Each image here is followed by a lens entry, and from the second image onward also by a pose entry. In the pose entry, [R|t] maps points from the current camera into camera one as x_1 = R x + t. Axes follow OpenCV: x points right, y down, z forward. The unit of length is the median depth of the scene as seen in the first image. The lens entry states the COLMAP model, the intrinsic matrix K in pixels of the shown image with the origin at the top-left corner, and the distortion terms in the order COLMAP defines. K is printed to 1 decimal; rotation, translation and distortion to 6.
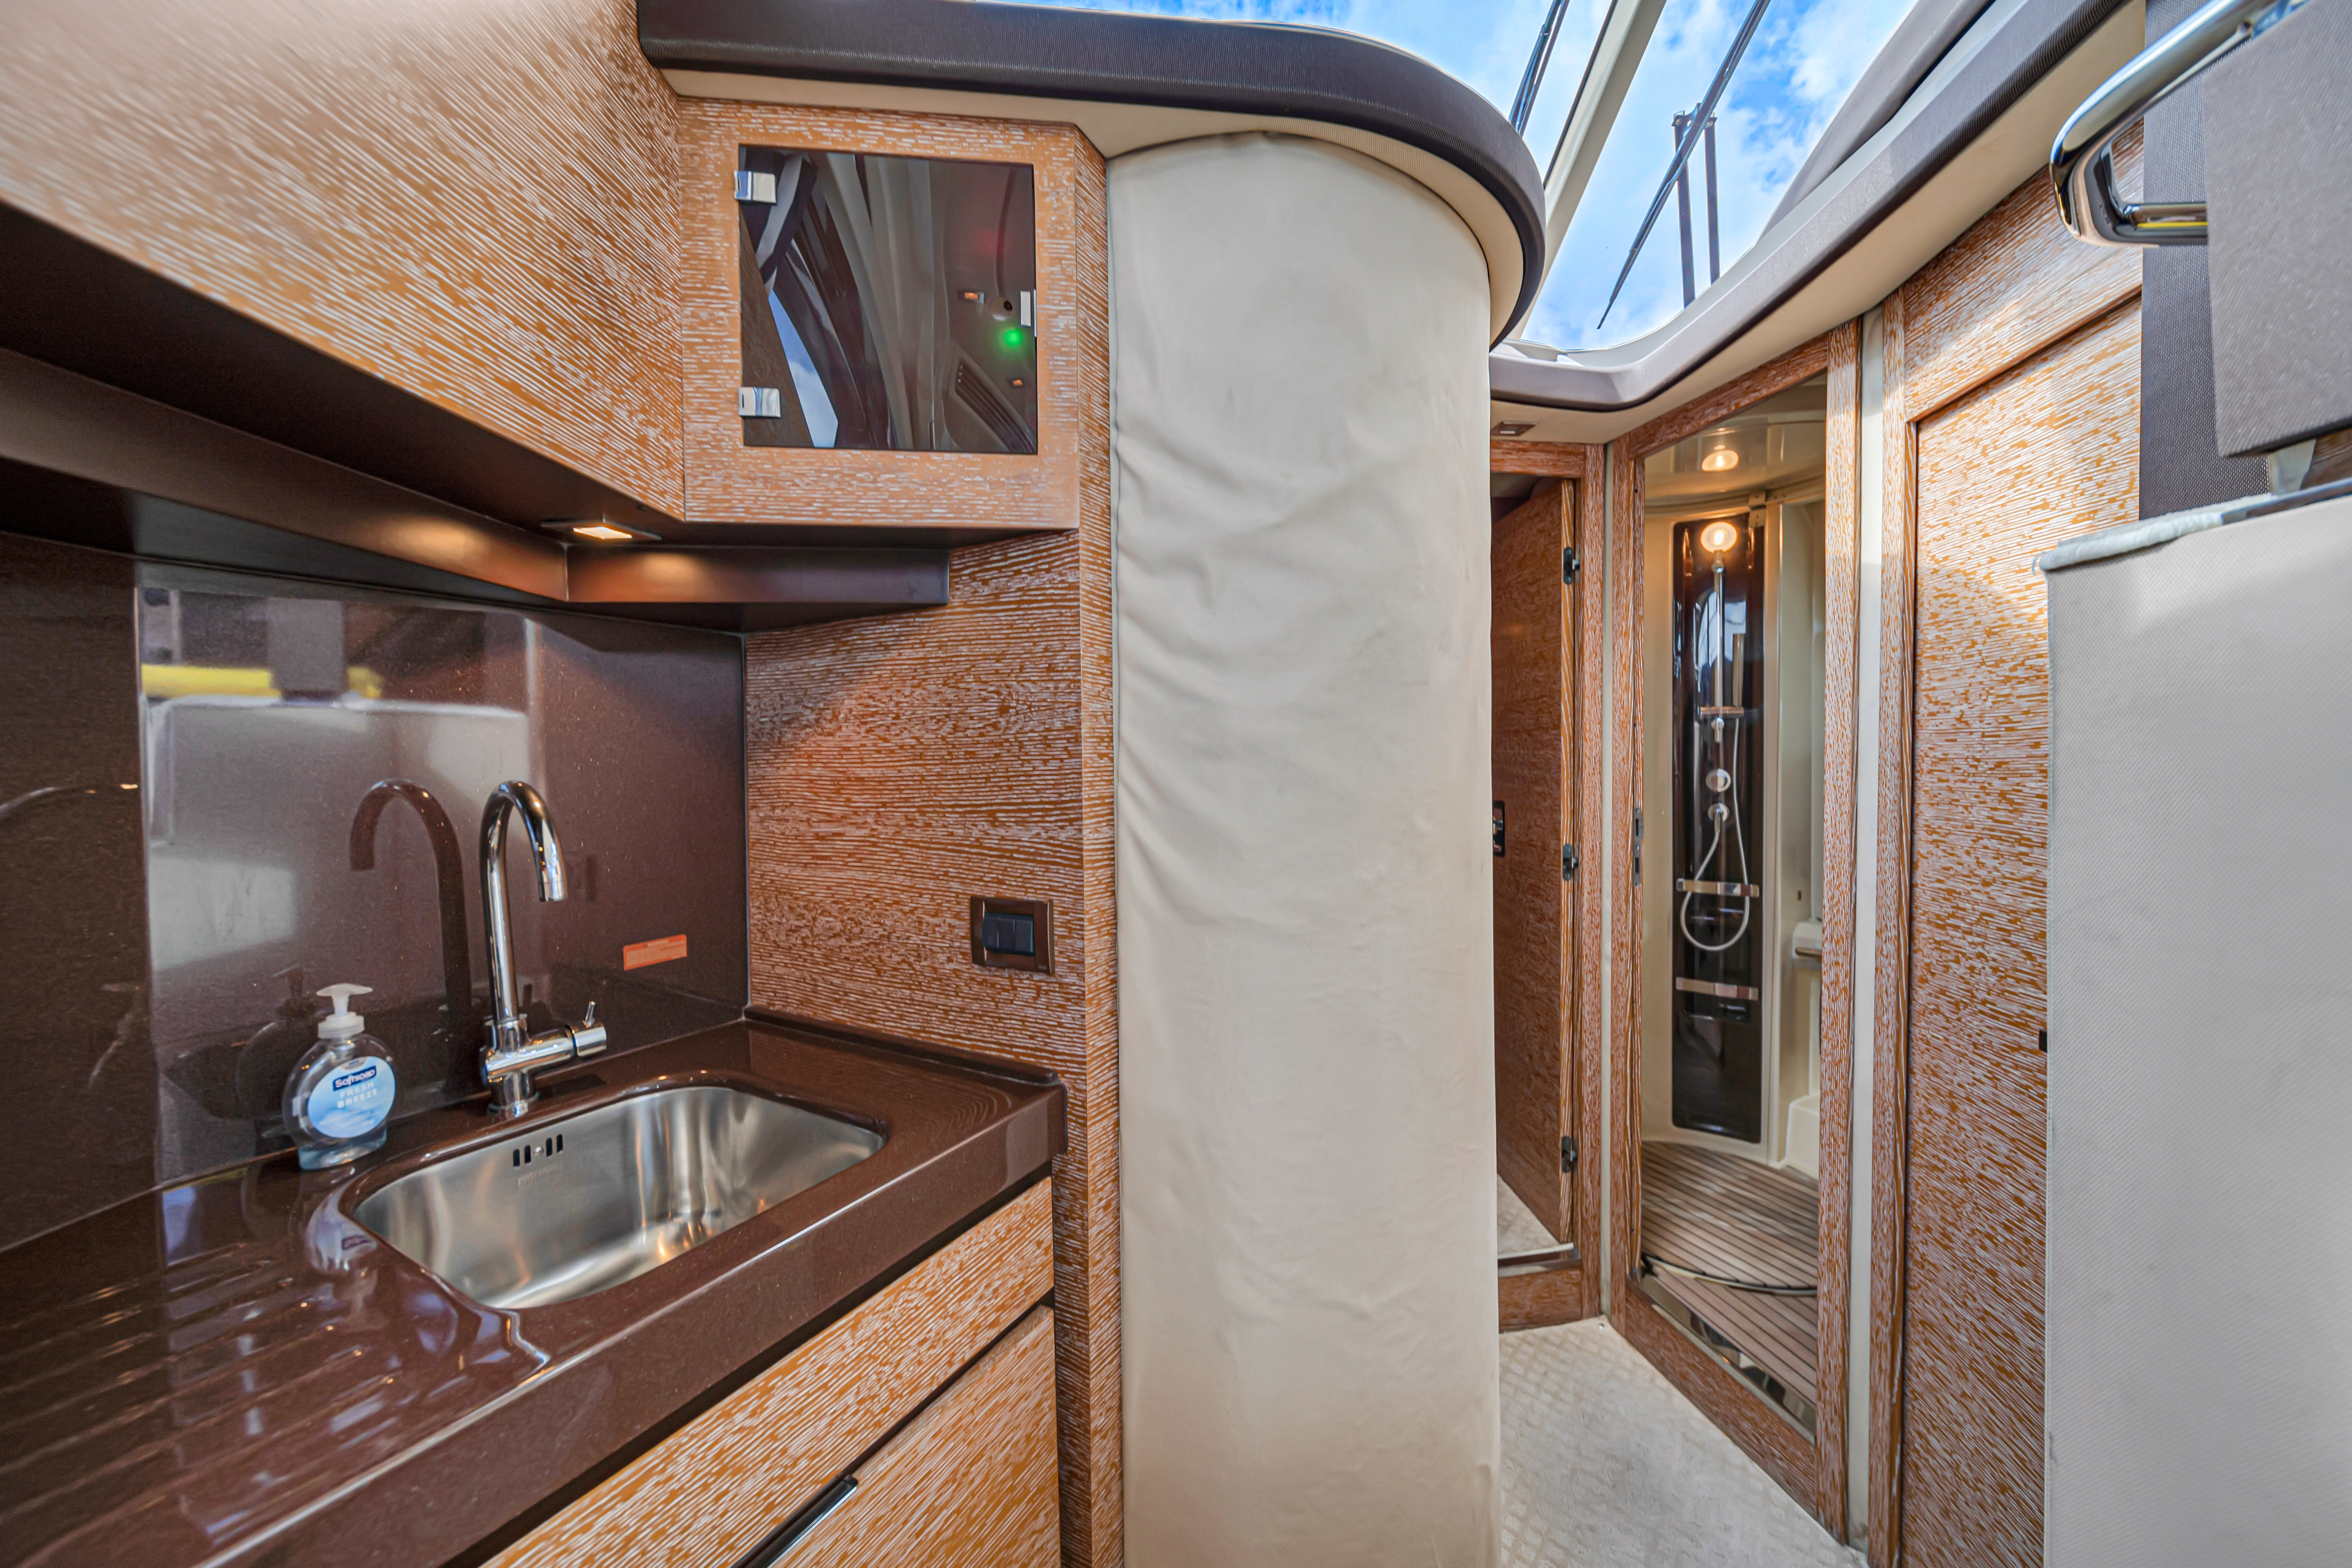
lens RADIAL K [[769.7, 0, 1182.2], [0, 769.7, 785.0], [0, 0, 1]] dist [0.000974, 0.000069]
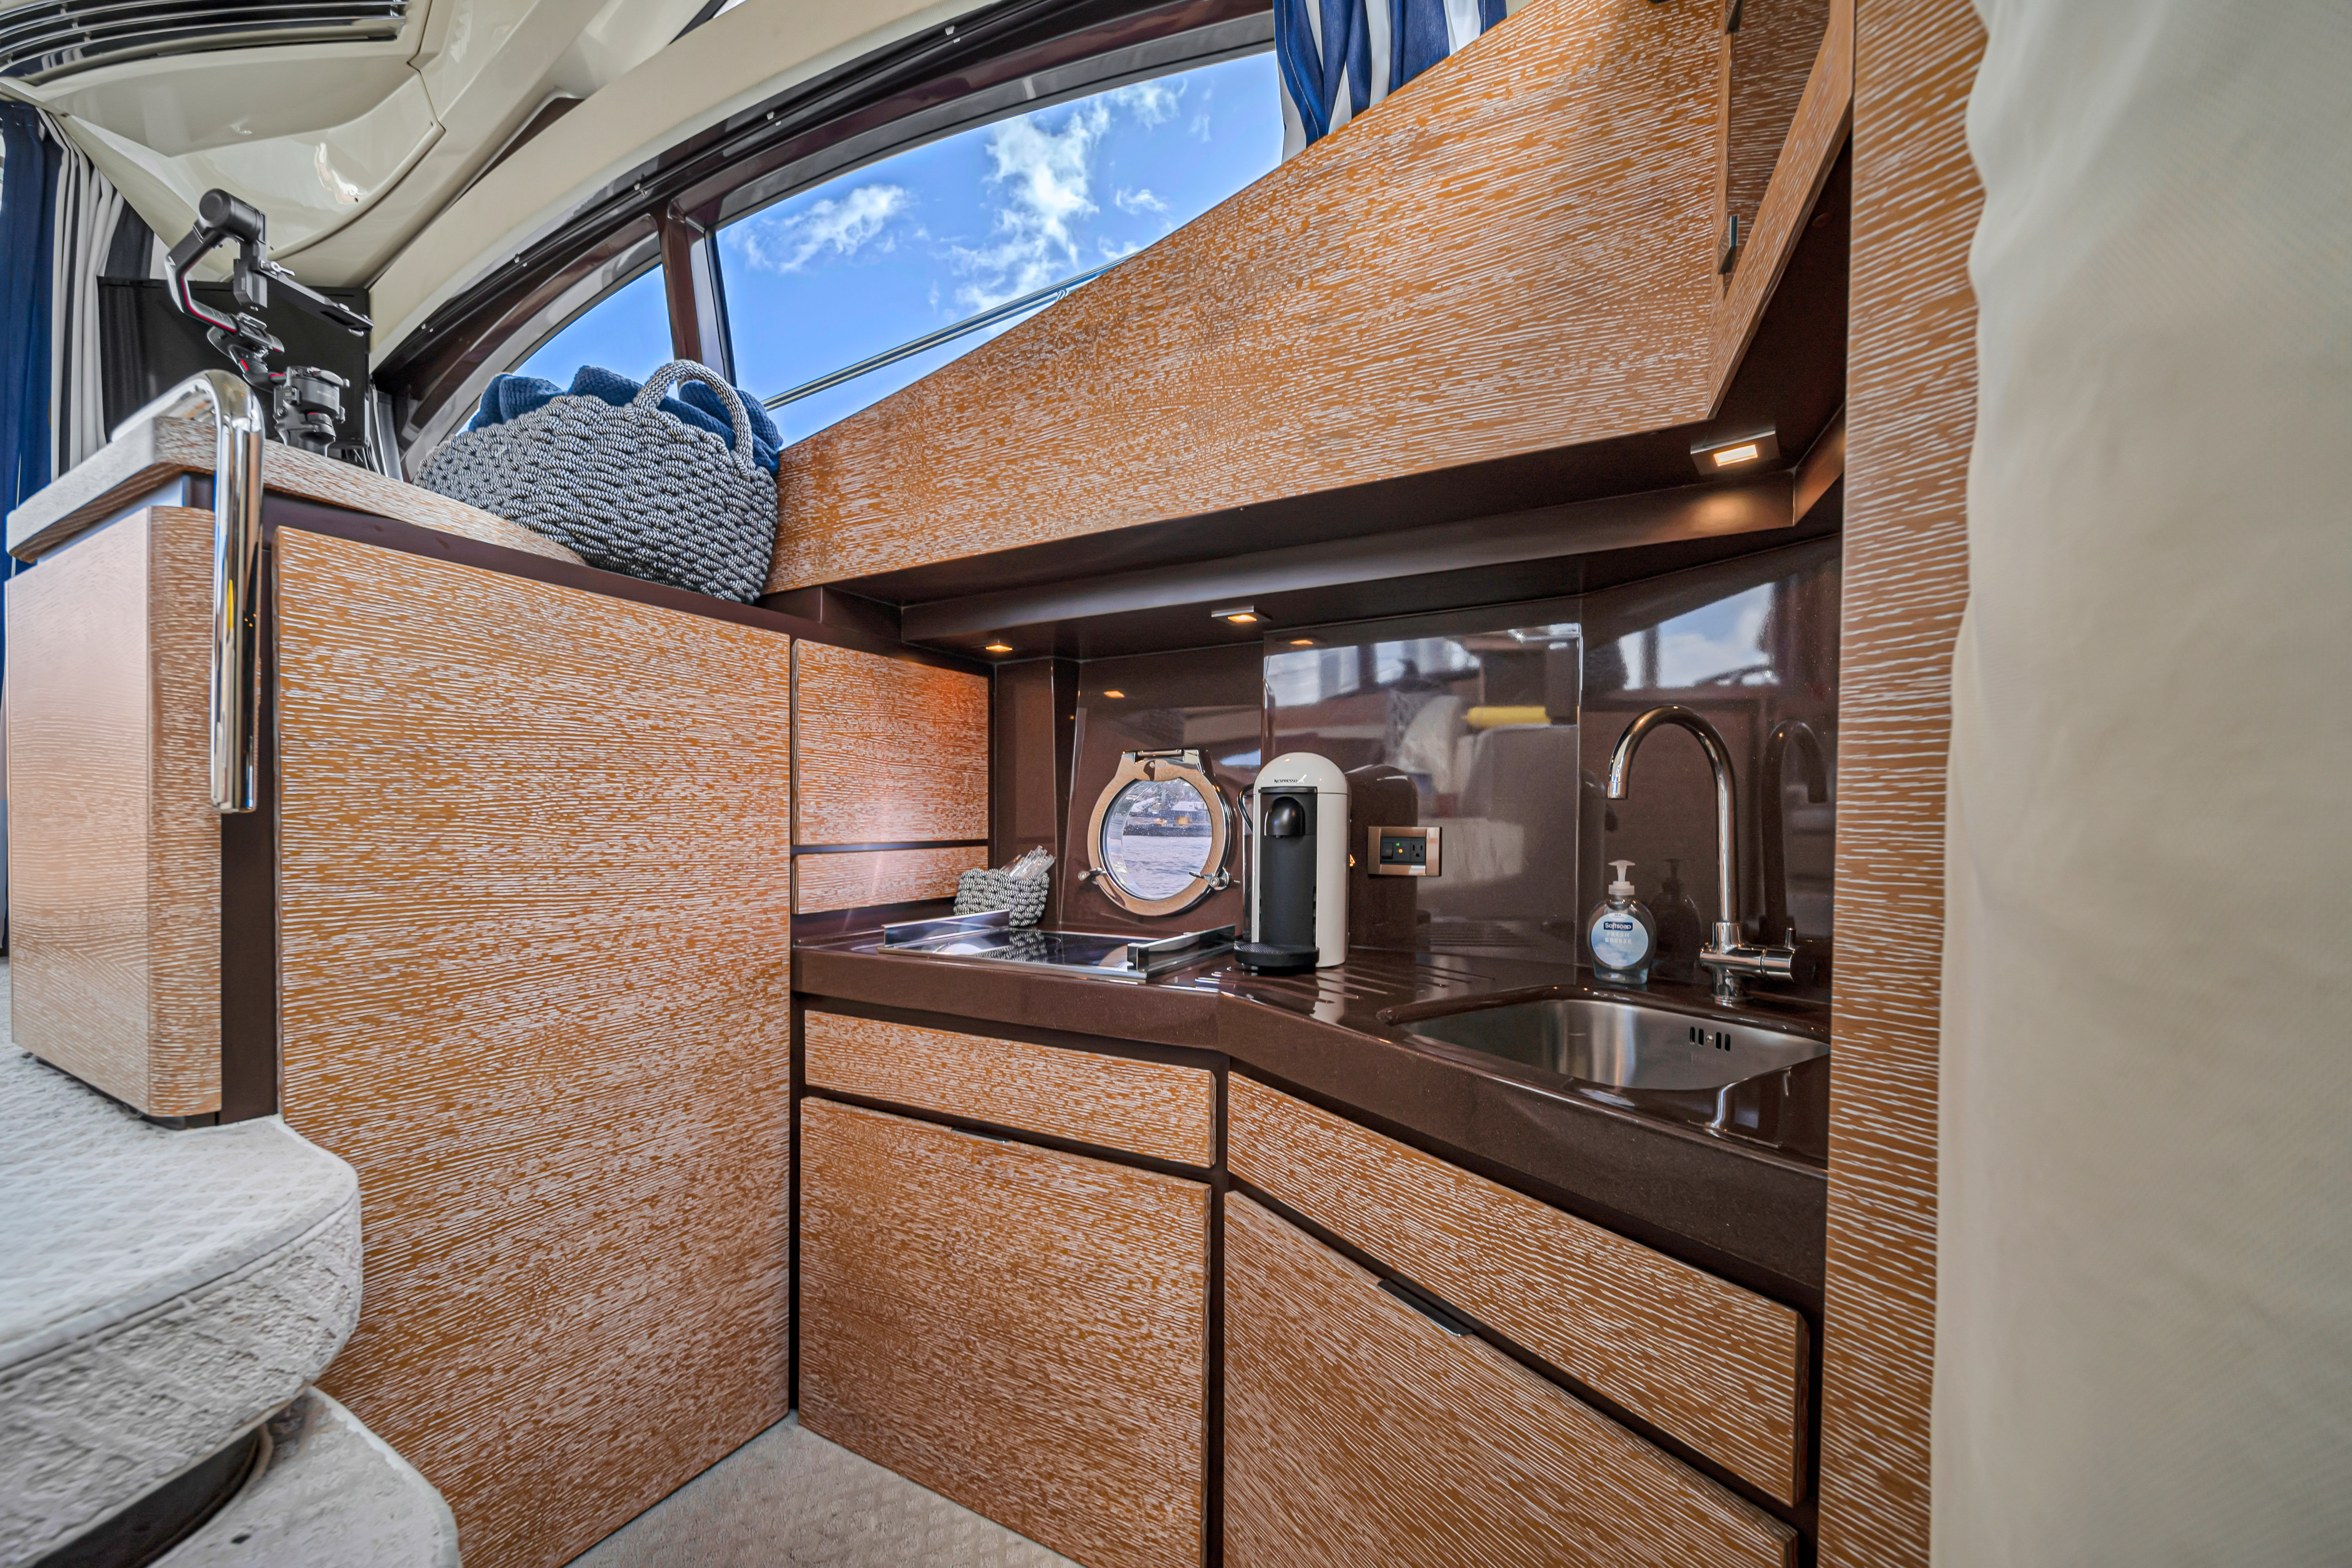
lens RADIAL K [[769.7, 0, 1182.2], [0, 769.7, 785.0], [0, 0, 1]] dist [0.000974, 0.000069]
pose [[-0.380379, 0.002564, -0.924827, 0.579089], [-0.002151, 0.999991, 0.003657, 0.132483], [0.924828, 0.003380, -0.380370, 0.881782]]
